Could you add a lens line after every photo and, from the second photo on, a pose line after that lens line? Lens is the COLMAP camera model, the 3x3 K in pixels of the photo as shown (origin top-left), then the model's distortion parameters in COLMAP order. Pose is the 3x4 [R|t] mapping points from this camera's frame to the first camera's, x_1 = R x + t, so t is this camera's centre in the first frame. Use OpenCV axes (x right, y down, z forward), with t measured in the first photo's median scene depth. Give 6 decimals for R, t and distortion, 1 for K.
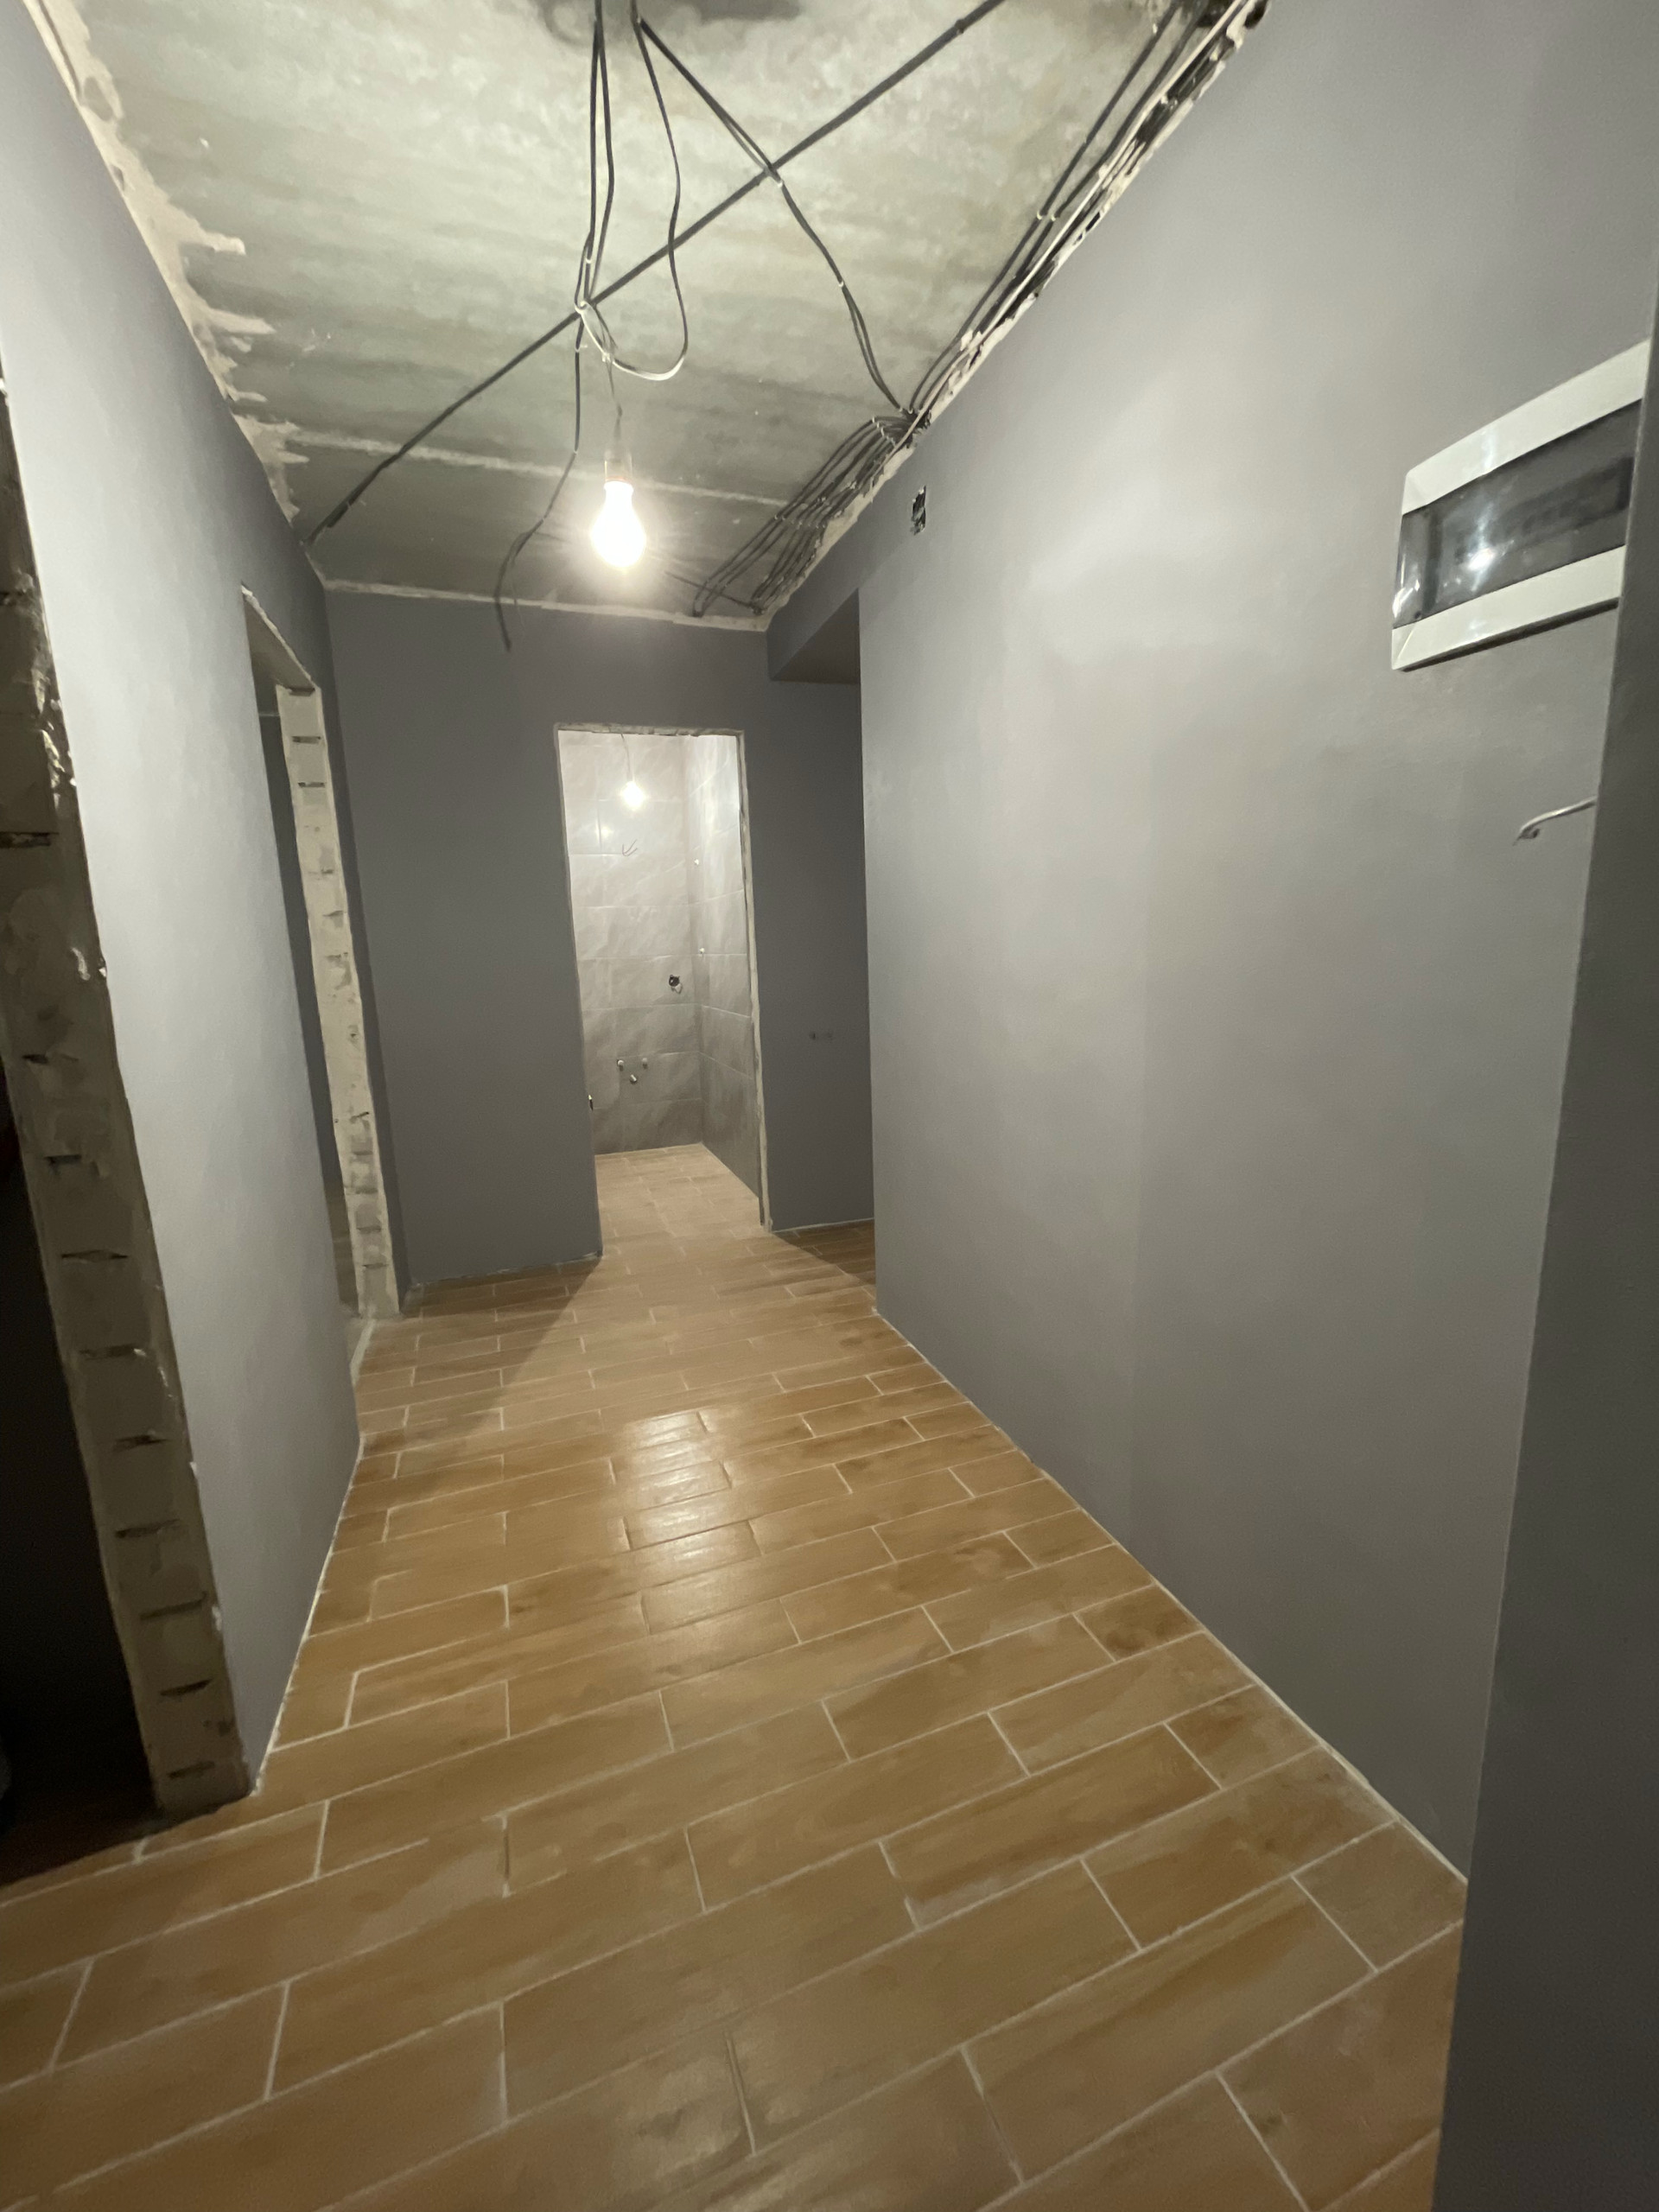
lens RADIAL K [[889.5, 0, 828.6], [0, 889.5, 1105.2], [0, 0, 1]] dist [-0.002884, -0.000224]
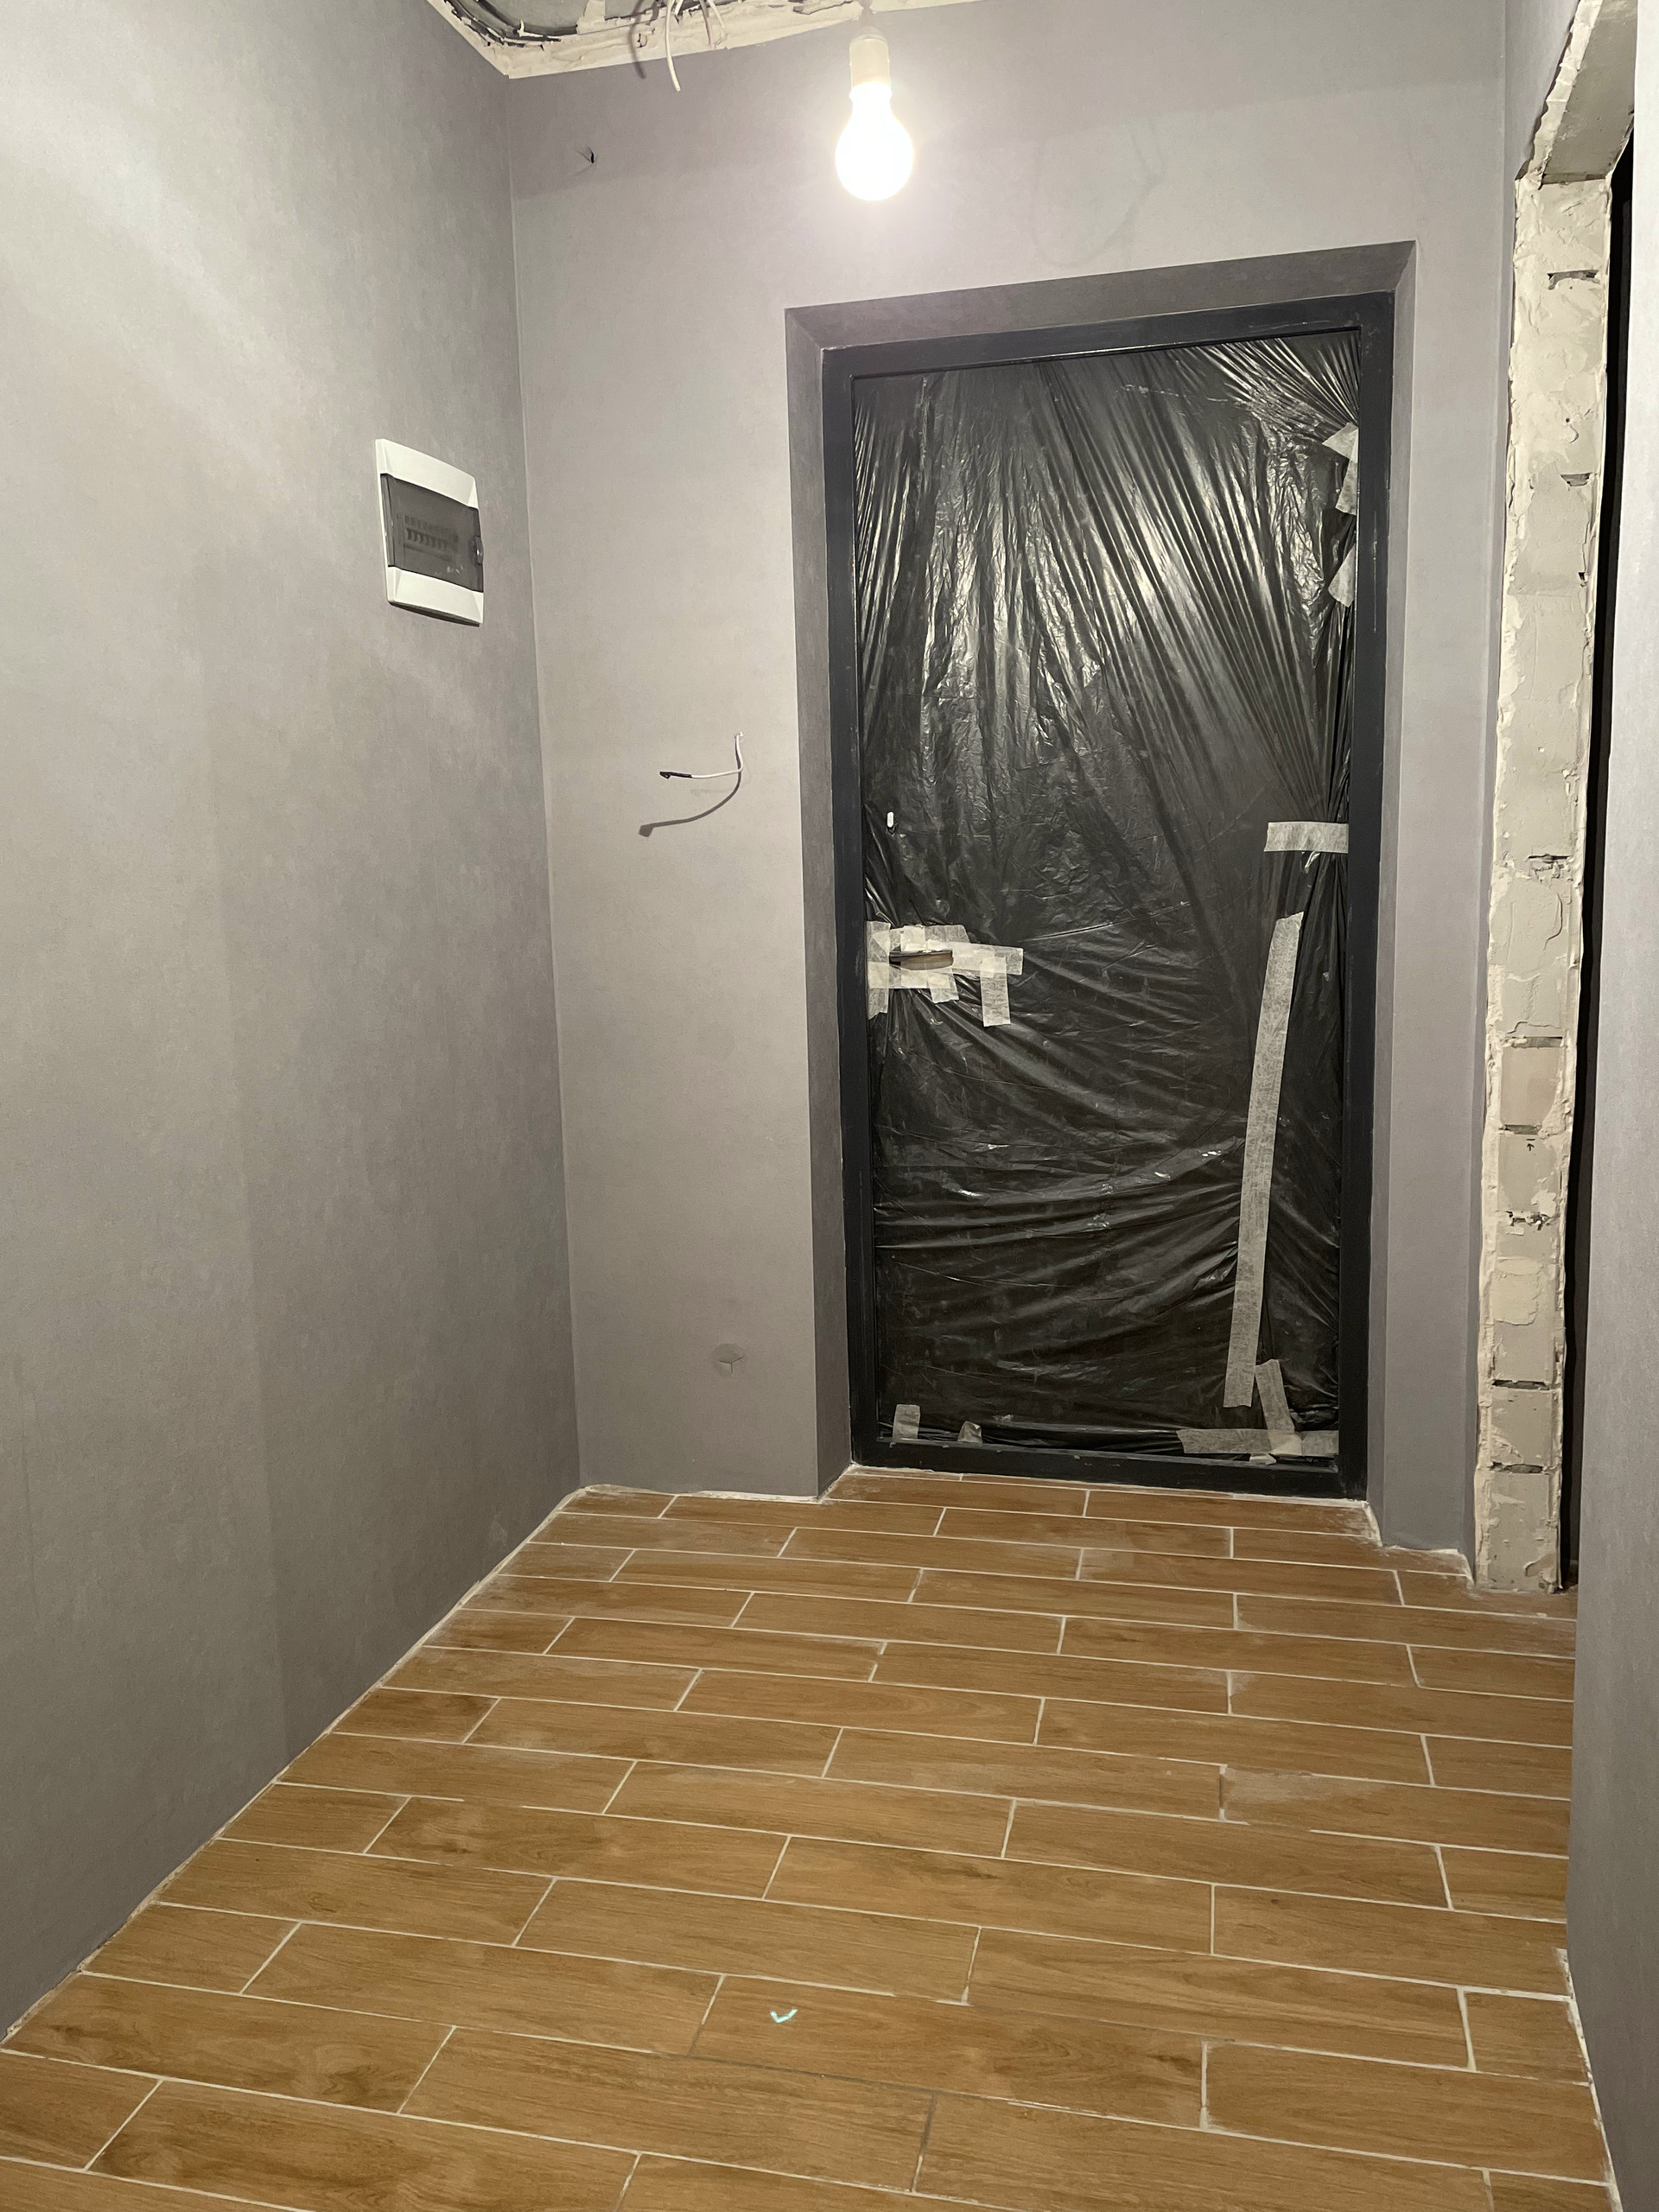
lens RADIAL K [[1719.0, 0, 828.5], [0, 1719.0, 1105.7], [0, 0, 1]] dist [0.010756, 0.005964]
pose [[-0.826356, -0.025420, 0.562574, -0.785540], [0.161207, 0.946497, 0.279562, -0.275723], [-0.539581, 0.321709, -0.778046, 1.848162]]
